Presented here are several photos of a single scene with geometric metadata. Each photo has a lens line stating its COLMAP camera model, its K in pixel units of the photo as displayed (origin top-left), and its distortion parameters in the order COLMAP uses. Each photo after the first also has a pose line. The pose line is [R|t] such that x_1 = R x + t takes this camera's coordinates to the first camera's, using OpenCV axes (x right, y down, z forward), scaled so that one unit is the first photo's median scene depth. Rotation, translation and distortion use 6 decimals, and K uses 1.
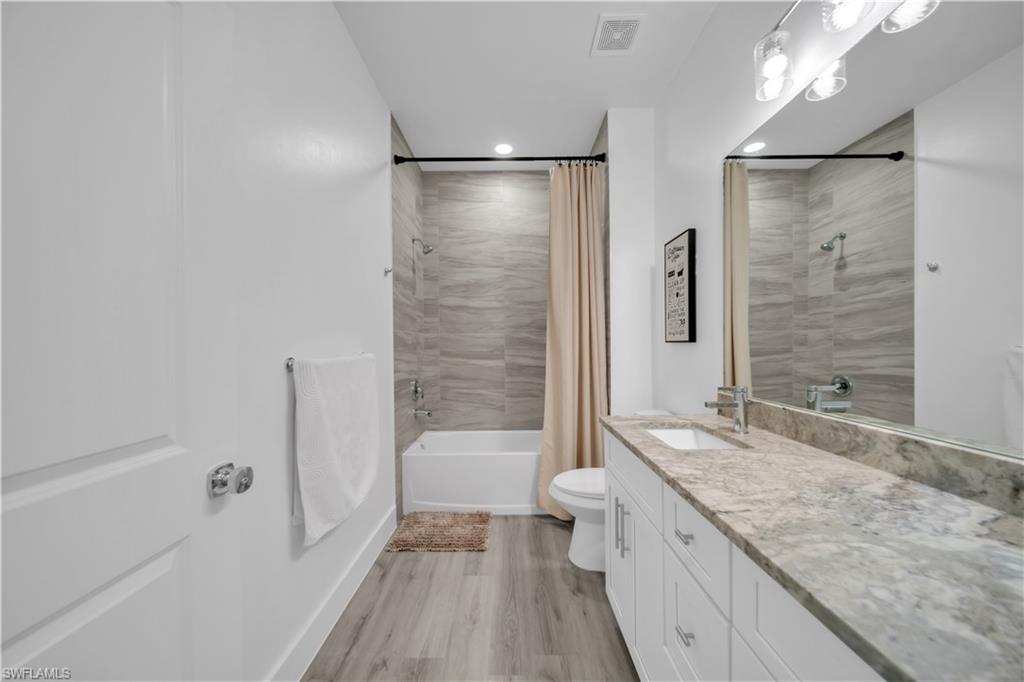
lens RADIAL K [[353.4, 0, 511.8], [0, 353.4, 346.1], [0, 0, 1]] dist [0.000408, -0.000855]
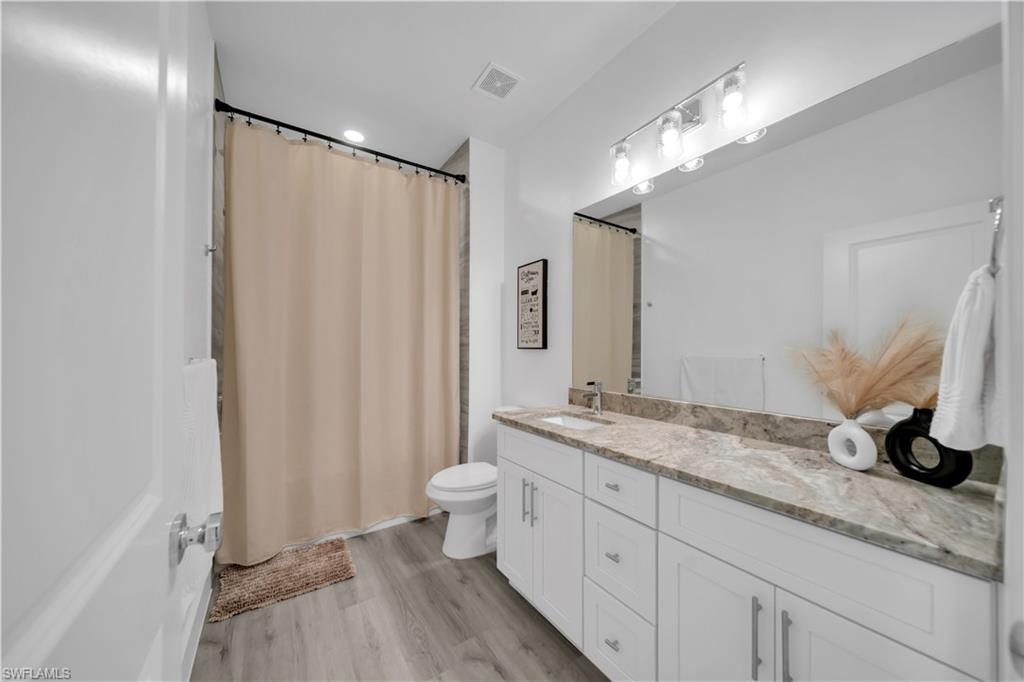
lens RADIAL K [[353.4, 0, 511.8], [0, 353.4, 346.1], [0, 0, 1]] dist [0.000408, -0.000855]
pose [[0.826793, 0.015994, 0.562279, -0.289682], [-0.008382, 0.999835, -0.016116, 0.000338], [-0.562444, 0.008612, 0.826790, 0.022634]]
